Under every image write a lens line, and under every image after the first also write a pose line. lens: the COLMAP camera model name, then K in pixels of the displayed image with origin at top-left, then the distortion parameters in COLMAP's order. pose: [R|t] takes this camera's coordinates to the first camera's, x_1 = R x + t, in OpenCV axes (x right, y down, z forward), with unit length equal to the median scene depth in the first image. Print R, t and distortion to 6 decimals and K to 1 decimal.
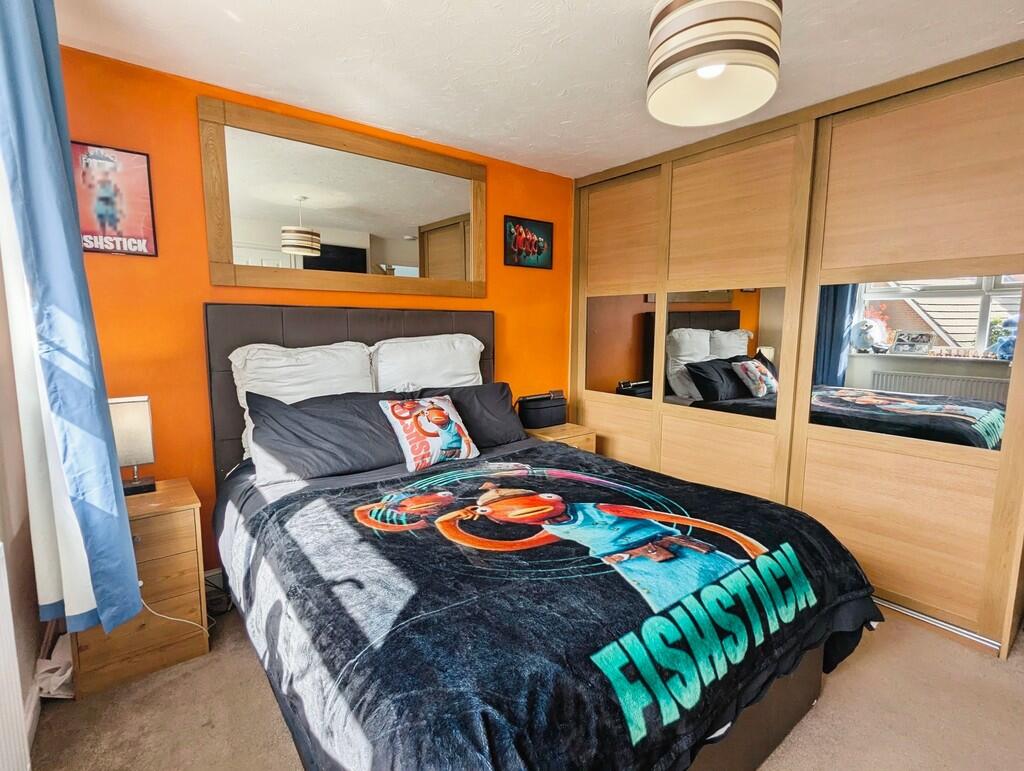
lens RADIAL K [[490.2, 0, 512.0], [0, 490.2, 385.5], [0, 0, 1]] dist [0.002324, 0.000241]
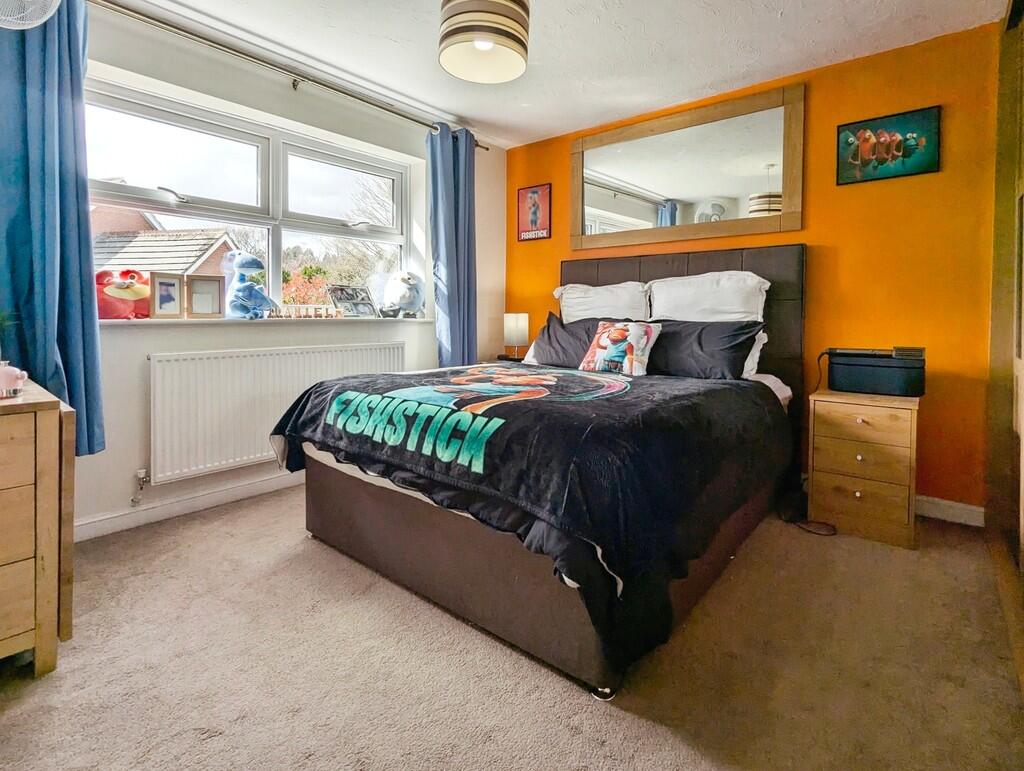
lens RADIAL K [[512.8, 0, 511.4], [0, 512.8, 318.6], [0, 0, 1]] dist [-0.003480, -0.000633]
pose [[0.209105, 0.004135, -0.977884, 1.074329], [-0.124730, 0.991936, -0.022477, 0.088197], [0.969906, 0.126672, 0.207935, 0.510715]]
